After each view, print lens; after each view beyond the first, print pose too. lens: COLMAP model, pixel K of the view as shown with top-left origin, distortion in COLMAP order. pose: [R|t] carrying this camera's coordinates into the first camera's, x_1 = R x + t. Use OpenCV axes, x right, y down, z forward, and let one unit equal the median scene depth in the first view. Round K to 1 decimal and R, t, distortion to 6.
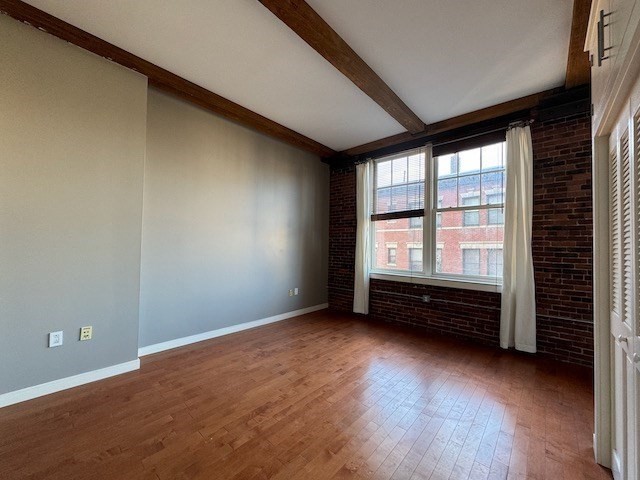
lens RADIAL K [[256.0, 0, 329.6], [0, 256.0, 242.2], [0, 0, 1]] dist [0.002446, -0.000778]
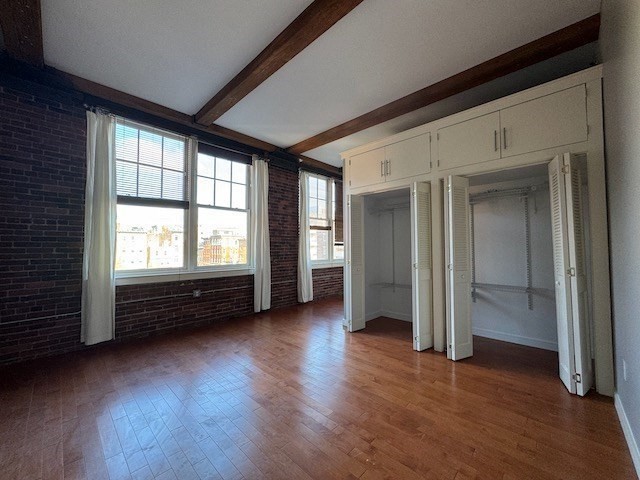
lens RADIAL K [[256.0, 0, 315.3], [0, 256.0, 242.3], [0, 0, 1]] dist [0.002446, -0.000778]
pose [[0.061133, -0.012194, 0.998055, -0.590481], [-0.024967, 0.999594, 0.013742, -0.004233], [-0.997817, -0.025759, 0.060804, 0.485116]]
